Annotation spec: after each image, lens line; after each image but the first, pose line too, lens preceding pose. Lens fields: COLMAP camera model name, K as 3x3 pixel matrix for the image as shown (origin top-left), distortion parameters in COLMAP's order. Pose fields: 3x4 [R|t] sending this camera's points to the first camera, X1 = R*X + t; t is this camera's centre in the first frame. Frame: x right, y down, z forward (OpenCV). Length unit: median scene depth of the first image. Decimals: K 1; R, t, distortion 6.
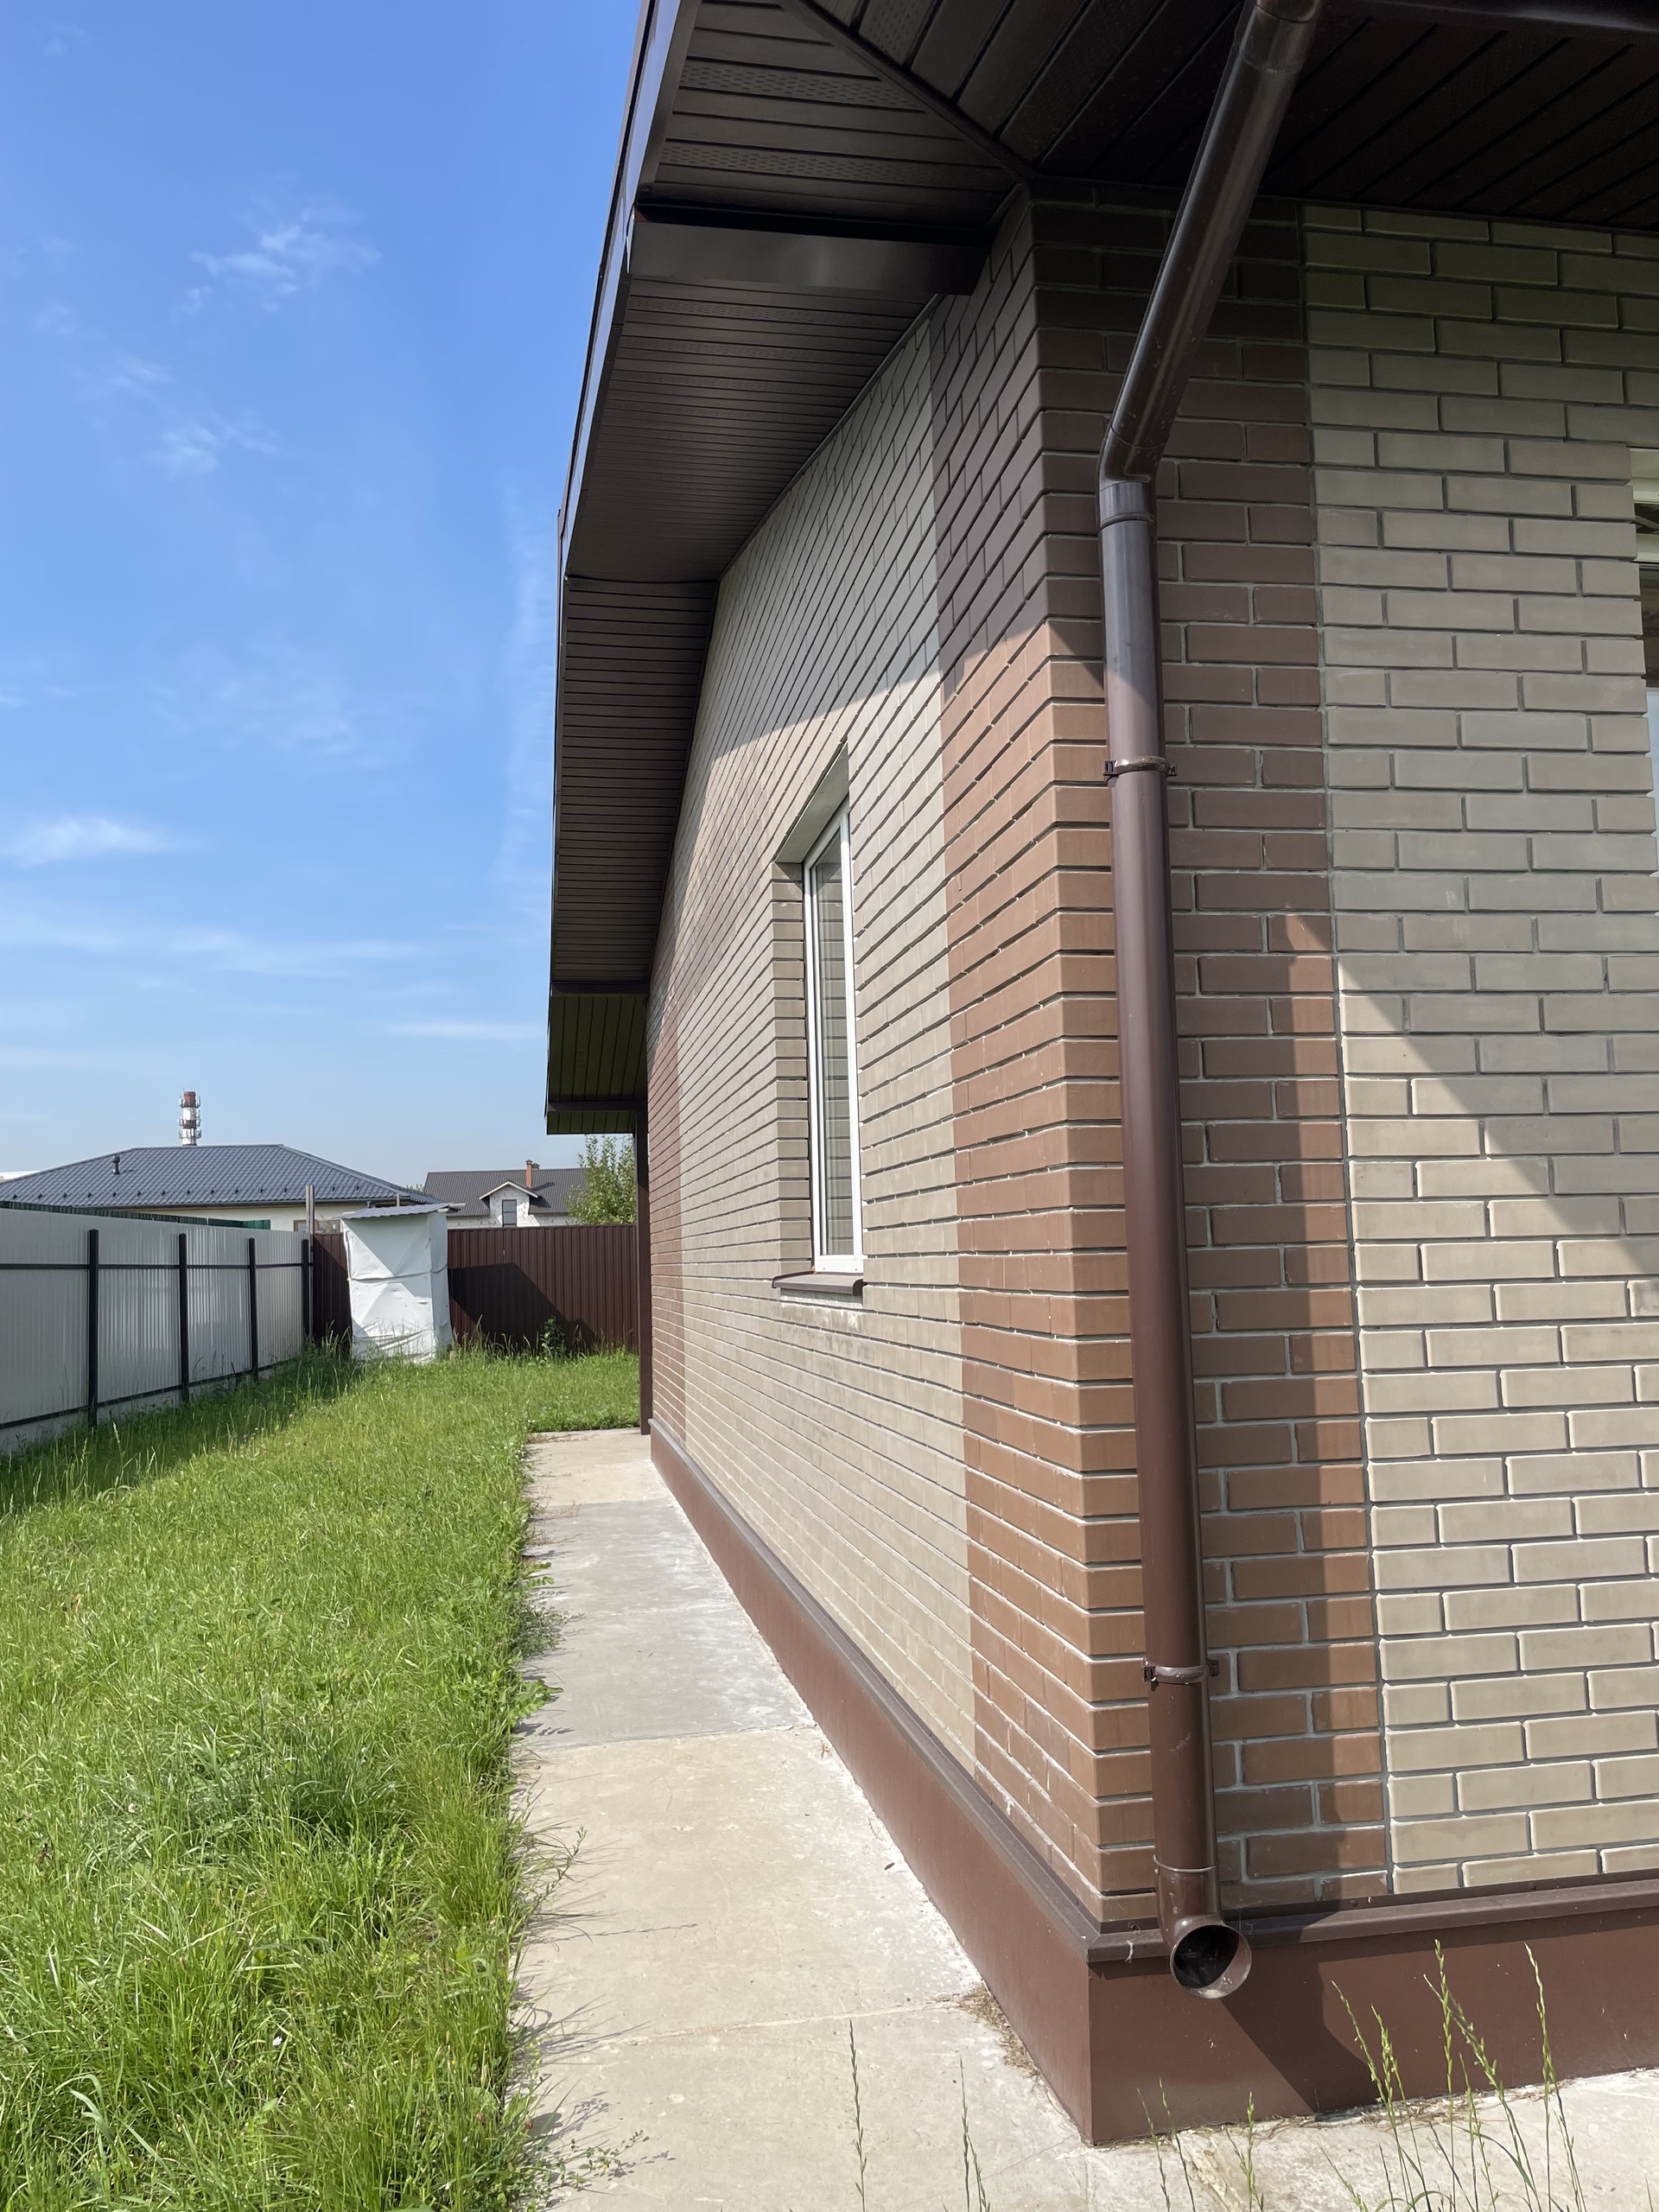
lens RADIAL K [[1682.5, 0, 826.6], [0, 1682.5, 1112.0], [0, 0, 1]] dist [0.095057, -0.117844]
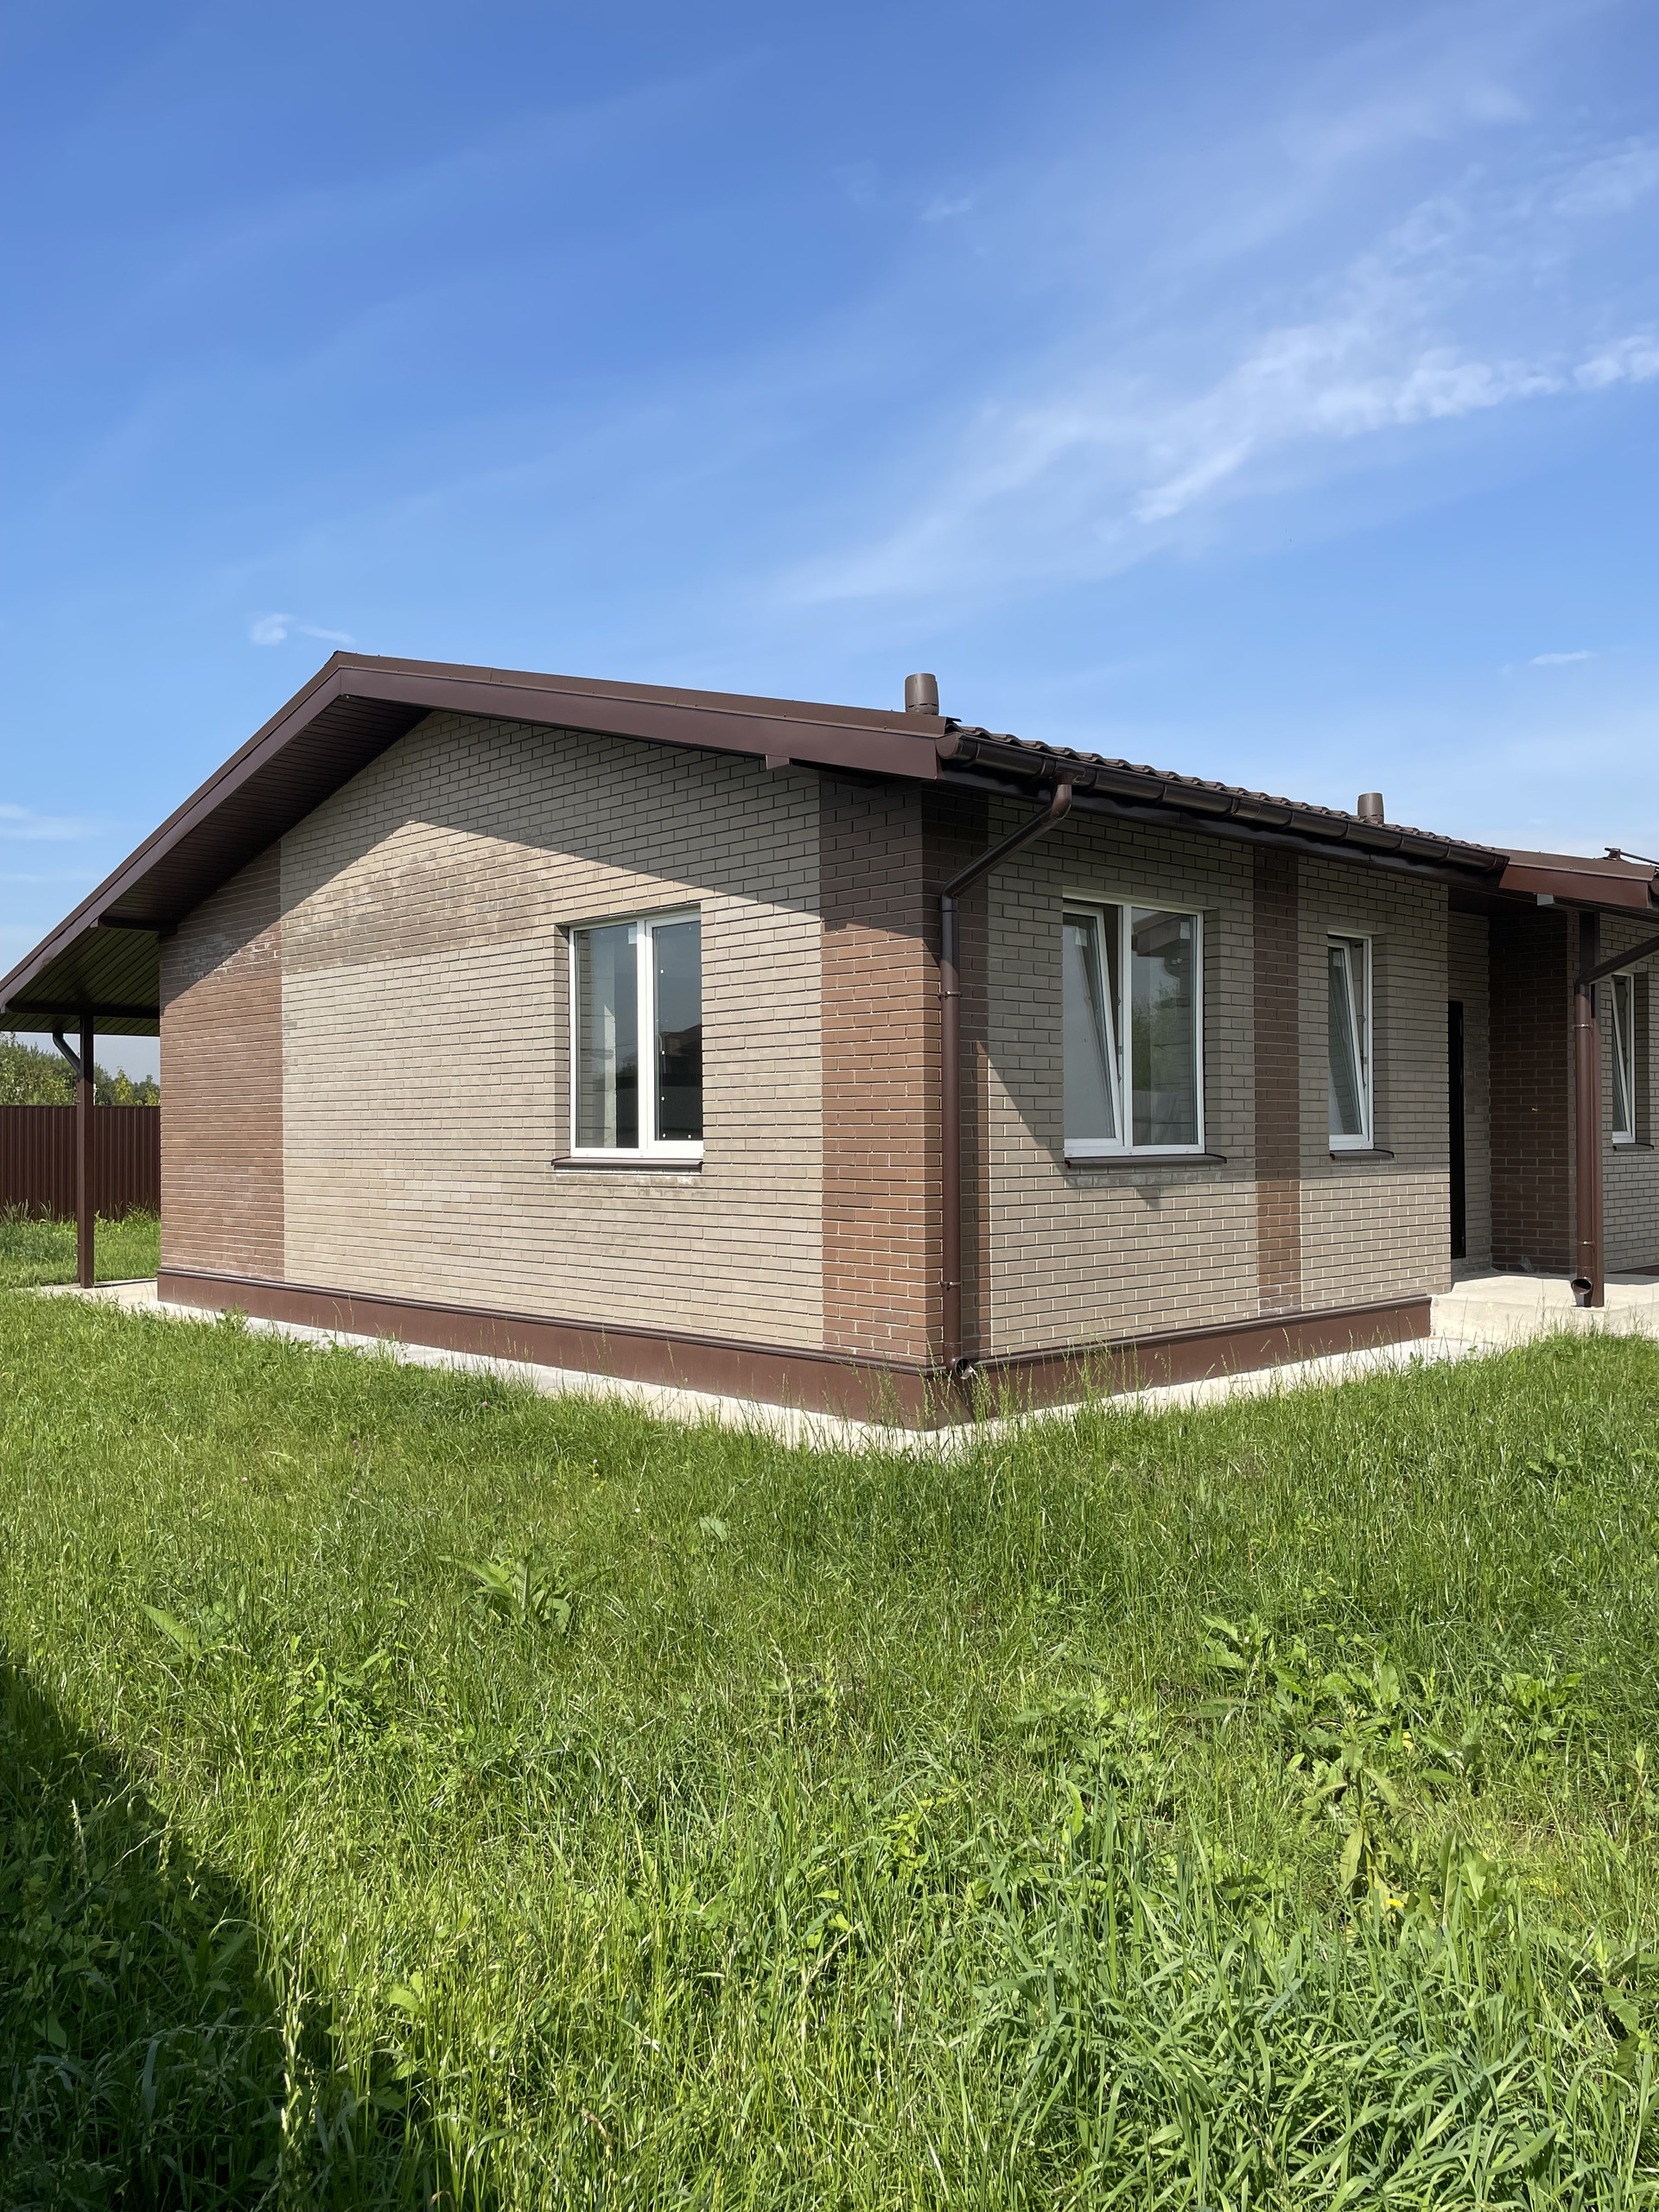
lens RADIAL K [[1682.5, 0, 842.6], [0, 1682.5, 1111.5], [0, 0, 1]] dist [0.095057, -0.117844]
pose [[0.828094, 0.028773, 0.559851, -1.560960], [-0.065790, 0.996769, 0.046084, -0.112438], [-0.556716, -0.074994, 0.827311, -1.313632]]
